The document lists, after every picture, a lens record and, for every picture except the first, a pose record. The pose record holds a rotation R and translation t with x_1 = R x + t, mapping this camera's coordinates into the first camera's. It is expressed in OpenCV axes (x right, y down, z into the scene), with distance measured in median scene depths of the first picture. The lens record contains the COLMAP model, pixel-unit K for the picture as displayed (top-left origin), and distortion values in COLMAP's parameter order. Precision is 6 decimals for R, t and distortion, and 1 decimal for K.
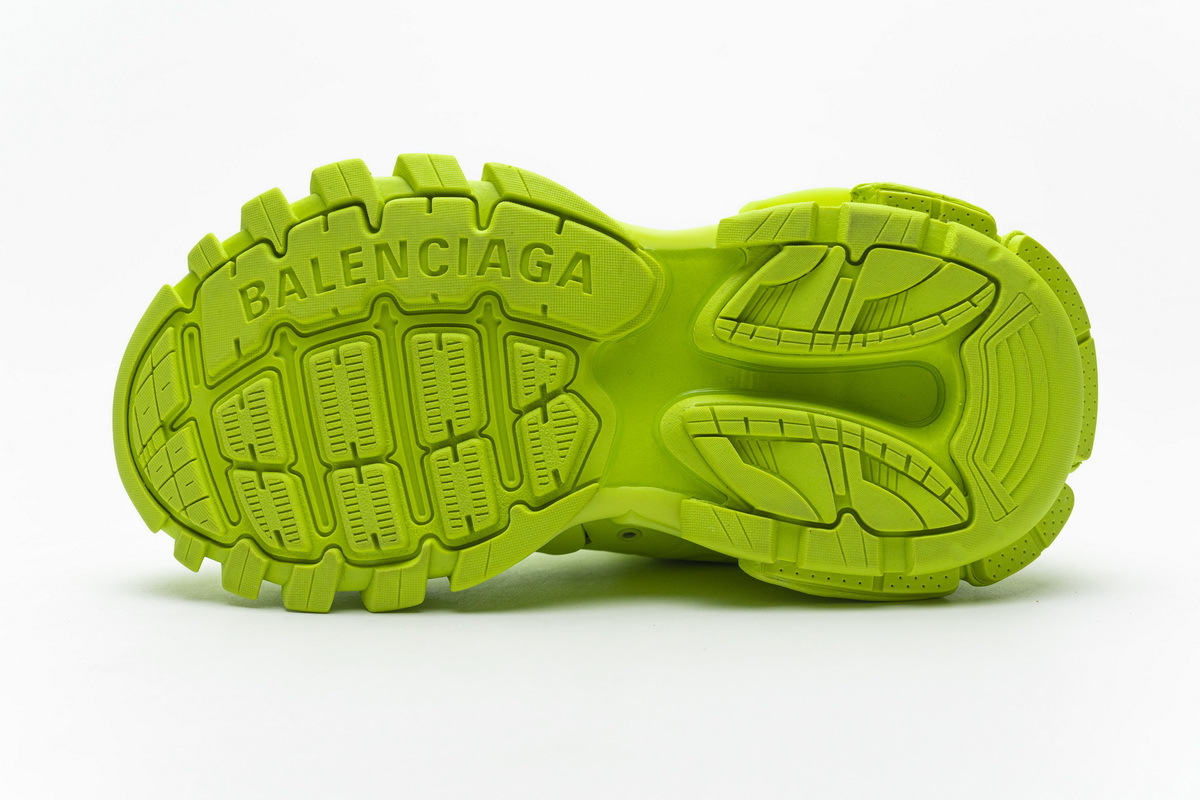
lens RADIAL K [[2233.7, 0, 603.5], [0, 2233.7, 396.2], [0, 0, 1]] dist [-0.029934, 0.000000]
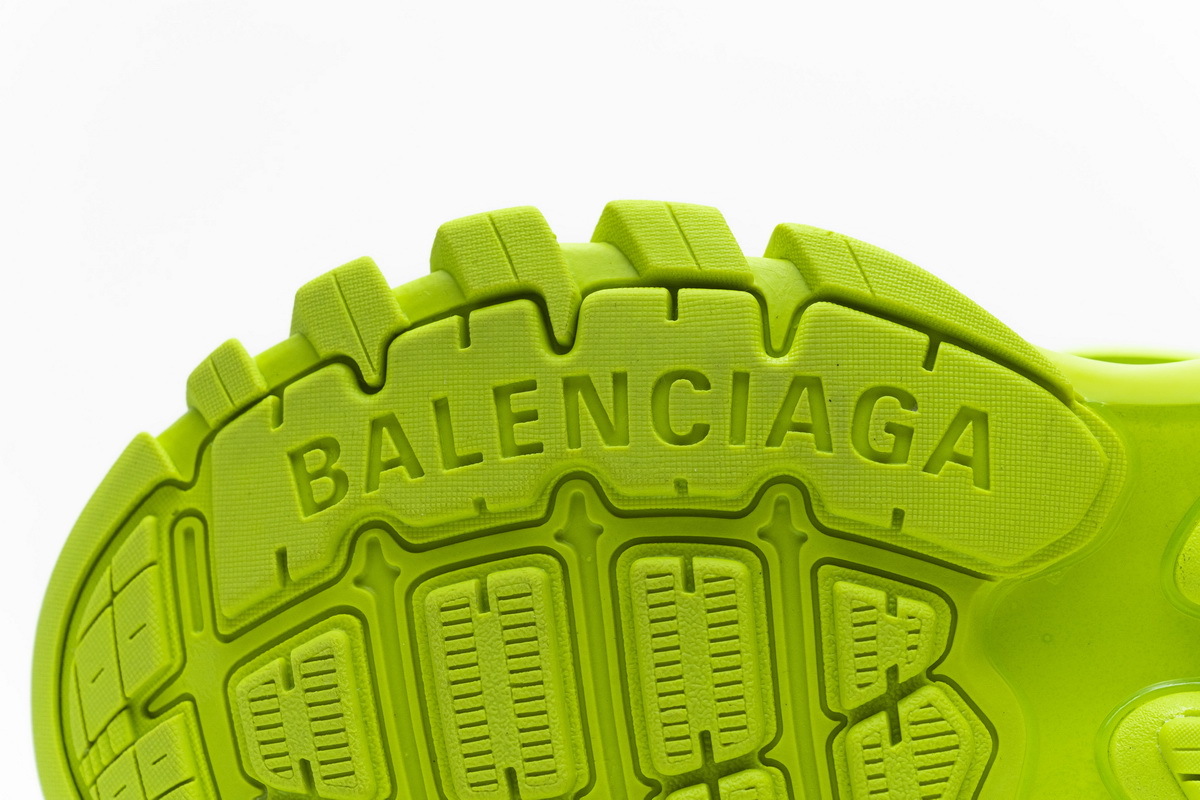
lens RADIAL K [[2253.2, 0, 595.7], [0, 2253.2, 403.6], [0, 0, 1]] dist [0.002451, 0.000000]
pose [[0.998991, 0.030741, 0.032733, -0.111519], [-0.030608, 0.999521, -0.004550, -0.059808], [-0.032857, 0.003544, 0.999454, 0.486031]]
